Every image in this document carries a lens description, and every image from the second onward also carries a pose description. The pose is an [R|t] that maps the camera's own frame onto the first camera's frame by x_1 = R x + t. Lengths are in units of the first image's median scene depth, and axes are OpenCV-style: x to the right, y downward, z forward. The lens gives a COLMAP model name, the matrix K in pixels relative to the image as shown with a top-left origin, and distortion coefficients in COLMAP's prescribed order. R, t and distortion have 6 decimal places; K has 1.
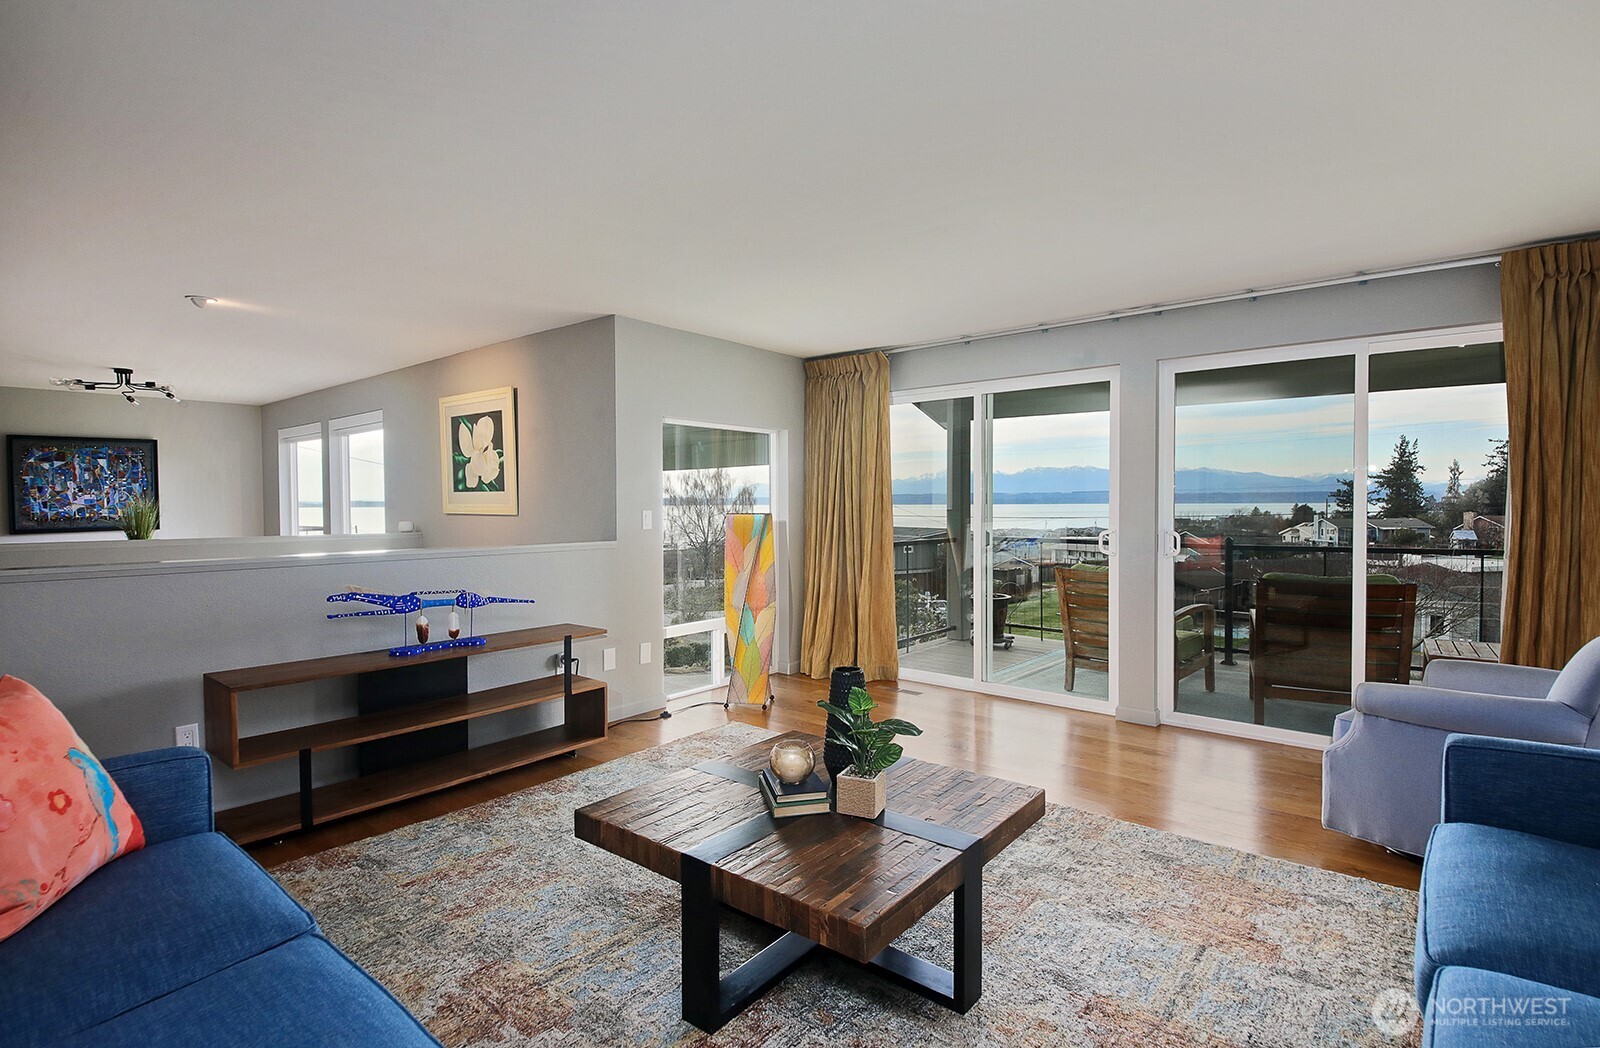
lens RADIAL K [[763.9, 0, 800.0], [0, 763.9, 524.0], [0, 0, 1]] dist [-0.003468, -0.000367]
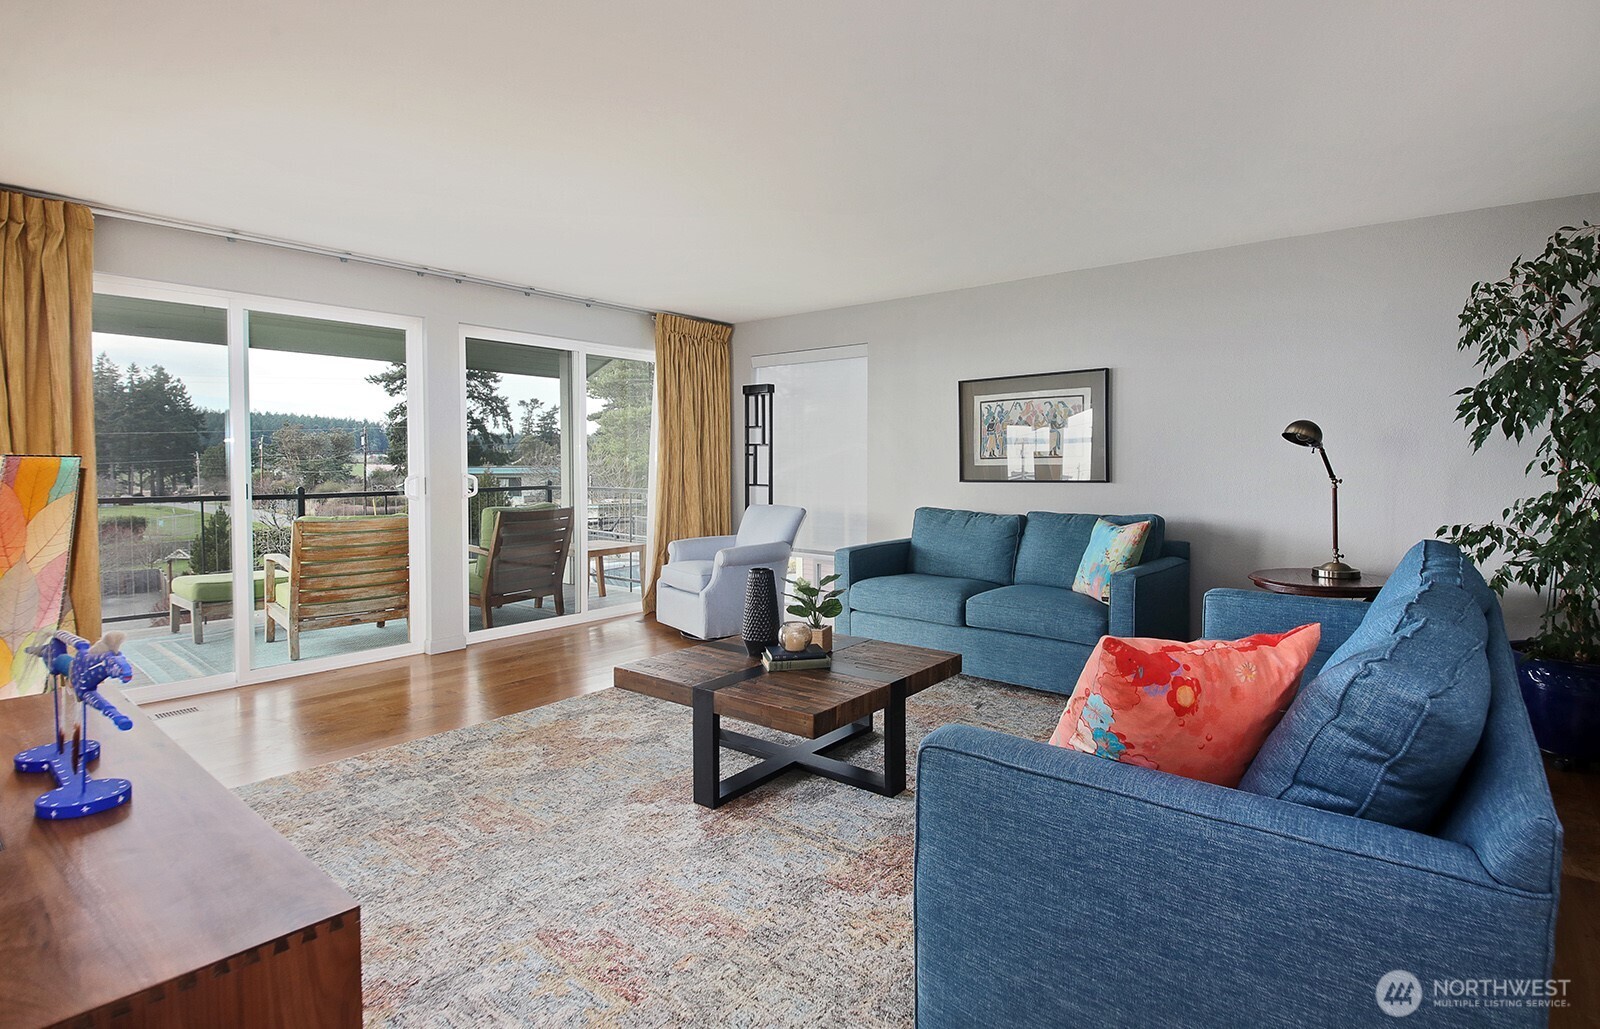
lens RADIAL K [[807.9, 0, 799.6], [0, 807.9, 475.8], [0, 0, 1]] dist [0.000548, -0.000017]
pose [[-0.005410, -0.011394, 0.999920, -0.717915], [0.020696, 0.999720, 0.011504, 0.005813], [-0.999771, 0.020756, -0.005172, 0.499412]]
